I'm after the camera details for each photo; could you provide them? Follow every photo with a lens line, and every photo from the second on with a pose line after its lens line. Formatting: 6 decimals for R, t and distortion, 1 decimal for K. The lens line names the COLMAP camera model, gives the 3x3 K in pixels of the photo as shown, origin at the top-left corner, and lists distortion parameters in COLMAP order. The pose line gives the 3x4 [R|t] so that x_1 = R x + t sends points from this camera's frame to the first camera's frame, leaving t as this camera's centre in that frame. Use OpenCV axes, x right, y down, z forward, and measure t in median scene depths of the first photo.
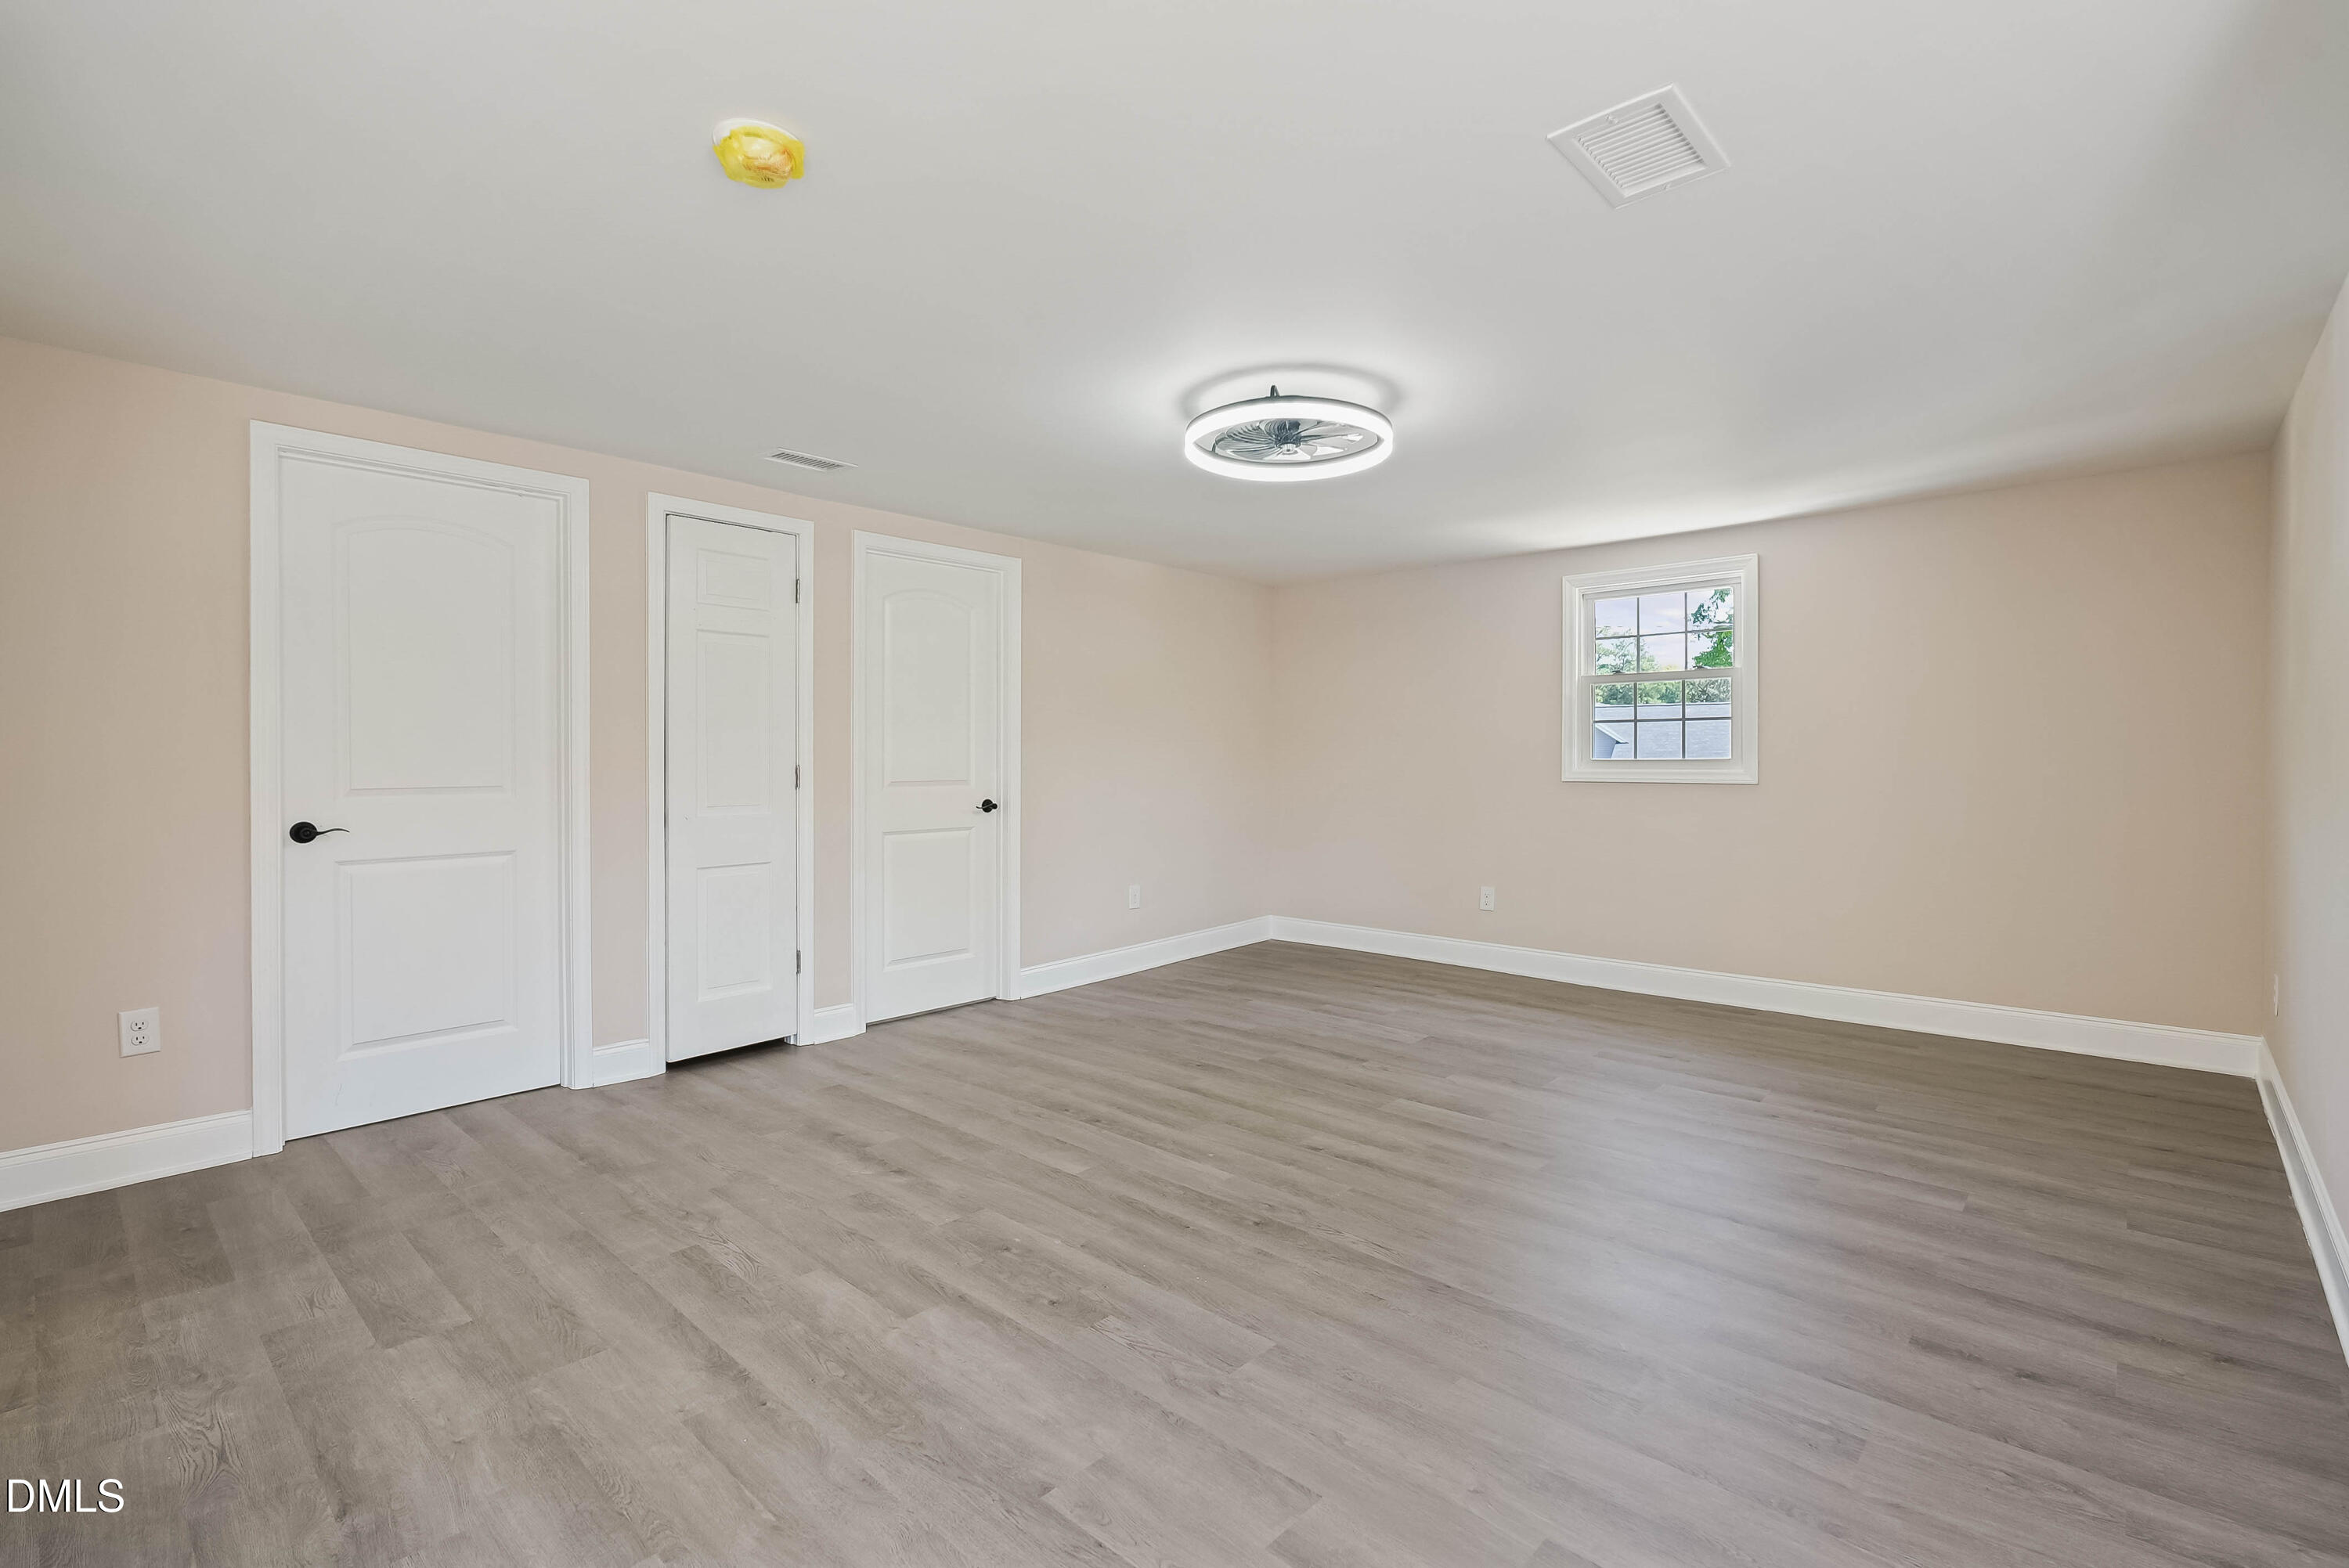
lens RADIAL K [[1066.1, 0, 1163.8], [0, 1066.1, 780.4], [0, 0, 1]] dist [-0.008299, 0.001920]
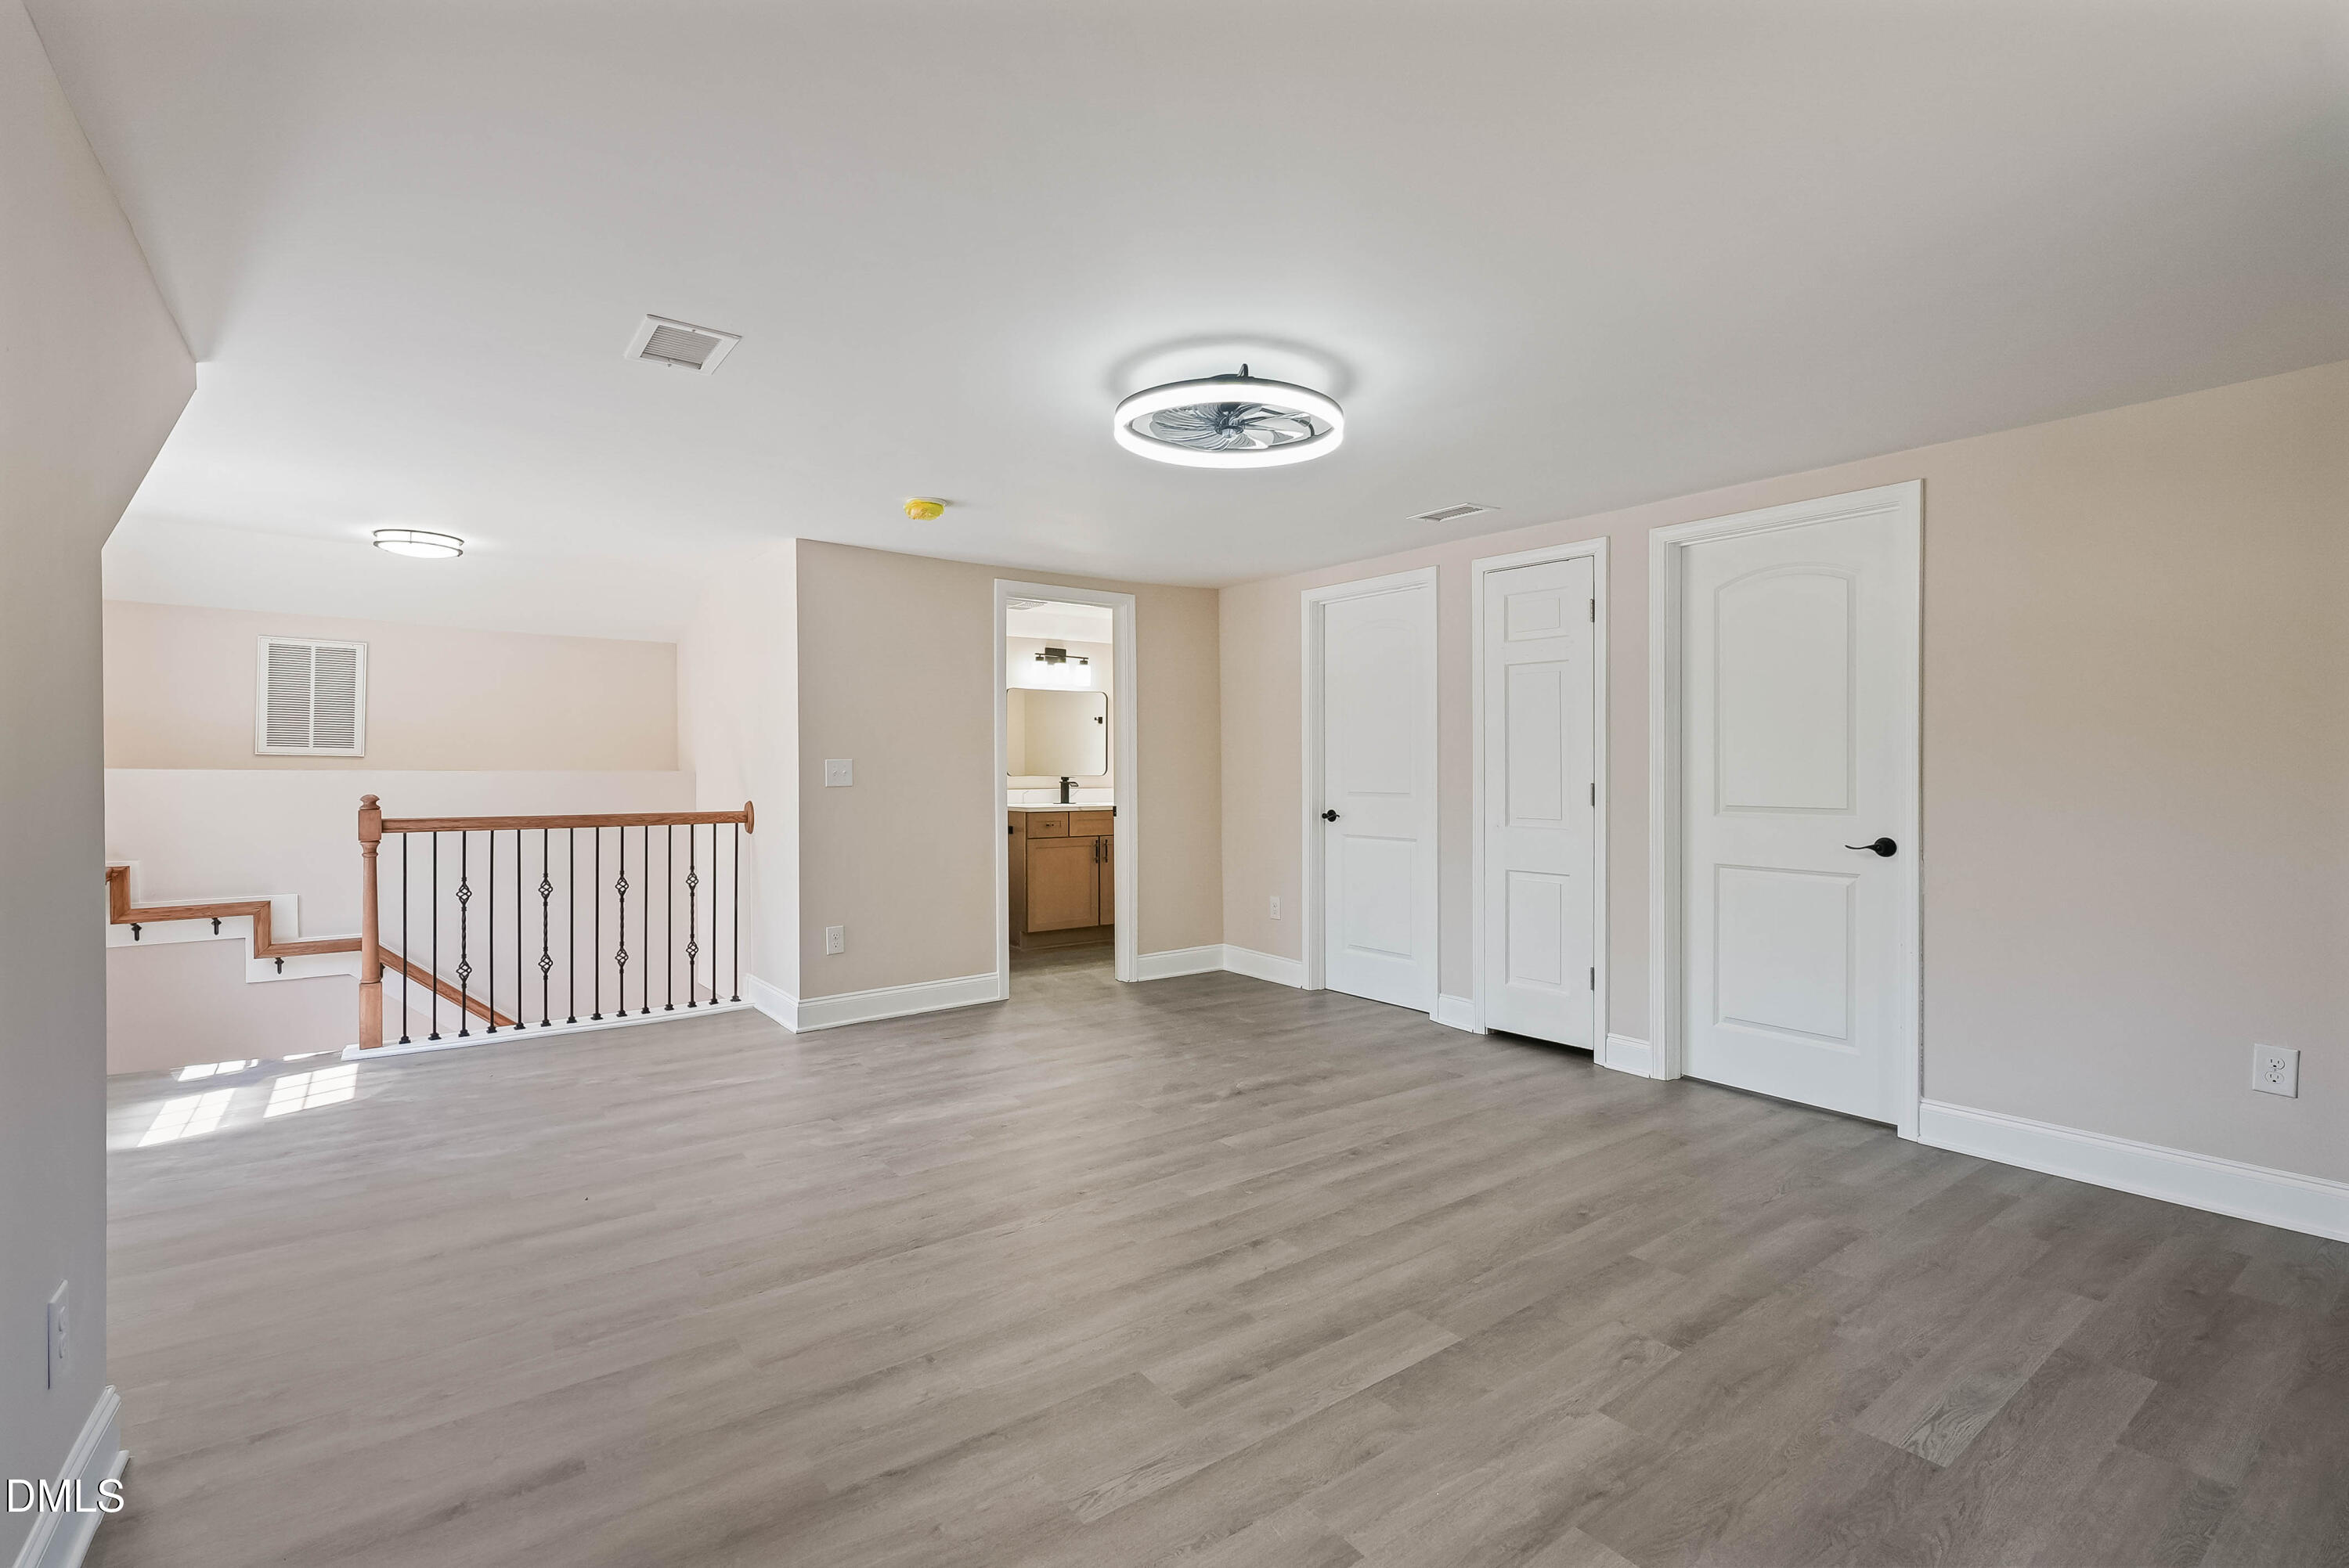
lens RADIAL K [[1066.1, 0, 1165.6], [0, 1066.1, 770.3], [0, 0, 1]] dist [-0.008299, 0.001920]
pose [[-0.193312, 0.000847, -0.981137, 0.914681], [-0.024218, 0.999691, 0.005635, -0.026326], [0.980838, 0.024850, -0.193232, 1.015967]]
